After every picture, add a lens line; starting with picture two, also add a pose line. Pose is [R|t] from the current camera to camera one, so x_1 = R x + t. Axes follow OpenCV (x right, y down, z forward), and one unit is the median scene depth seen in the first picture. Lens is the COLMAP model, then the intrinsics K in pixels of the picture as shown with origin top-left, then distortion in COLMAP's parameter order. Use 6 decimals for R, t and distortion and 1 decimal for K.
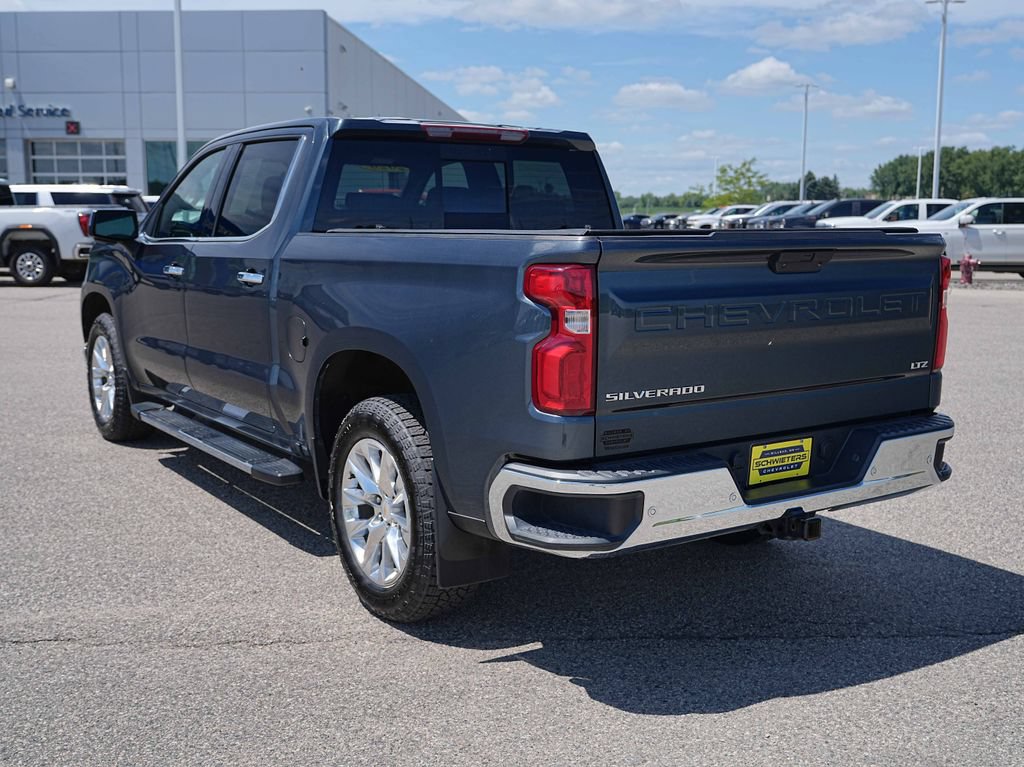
lens RADIAL K [[1144.3, 0, 508.0], [0, 1144.3, 385.9], [0, 0, 1]] dist [0.008129, 0.000000]
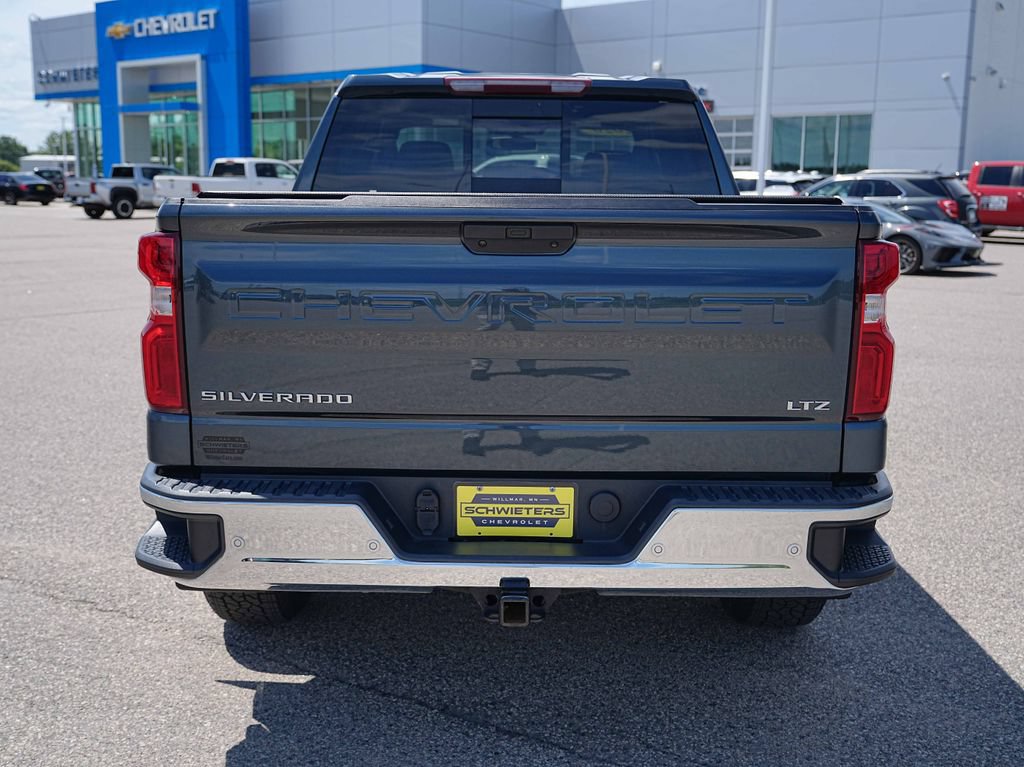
lens RADIAL K [[1144.3, 0, 504.3], [0, 1144.3, 386.3], [0, 0, 1]] dist [0.008129, 0.000000]
pose [[0.822215, 0.102565, -0.559860, 0.565002], [-0.091930, 0.994646, 0.047208, -0.042992], [0.561704, 0.012653, 0.827241, 0.345124]]
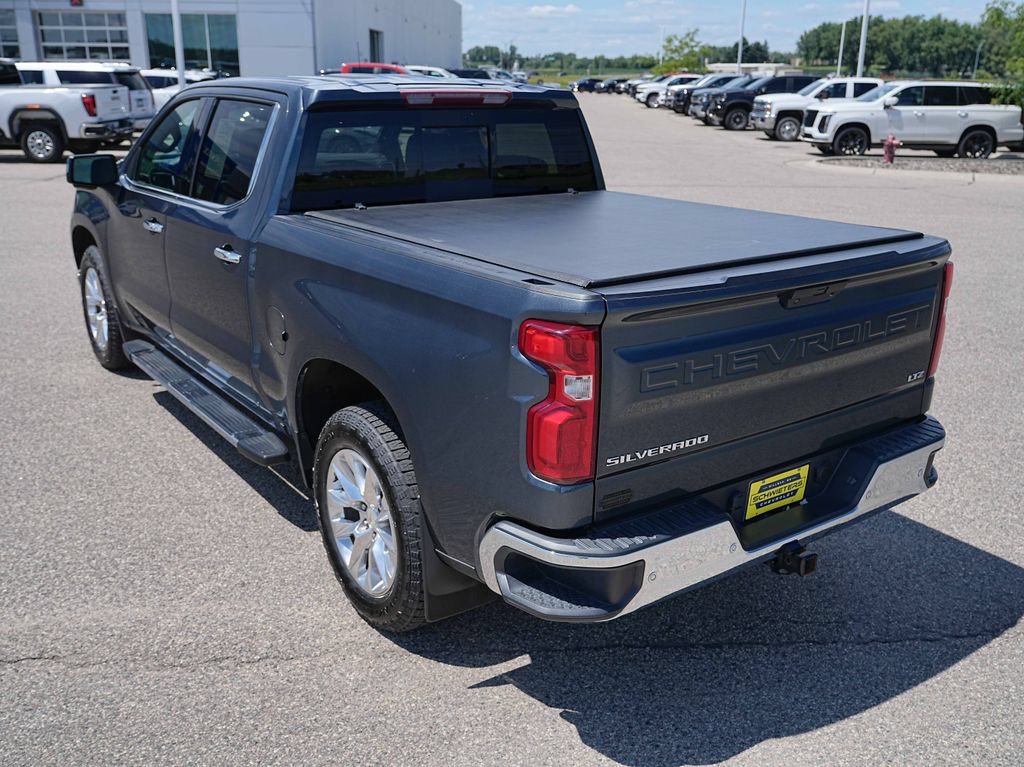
lens RADIAL K [[967.6, 0, 505.0], [0, 967.6, 382.7], [0, 0, 1]] dist [0.007810, 0.000000]
pose [[0.999573, -0.002215, 0.029135, -0.015215], [-0.002565, 0.986620, 0.163017, -0.141503], [-0.029106, -0.163022, 0.986193, 0.187202]]
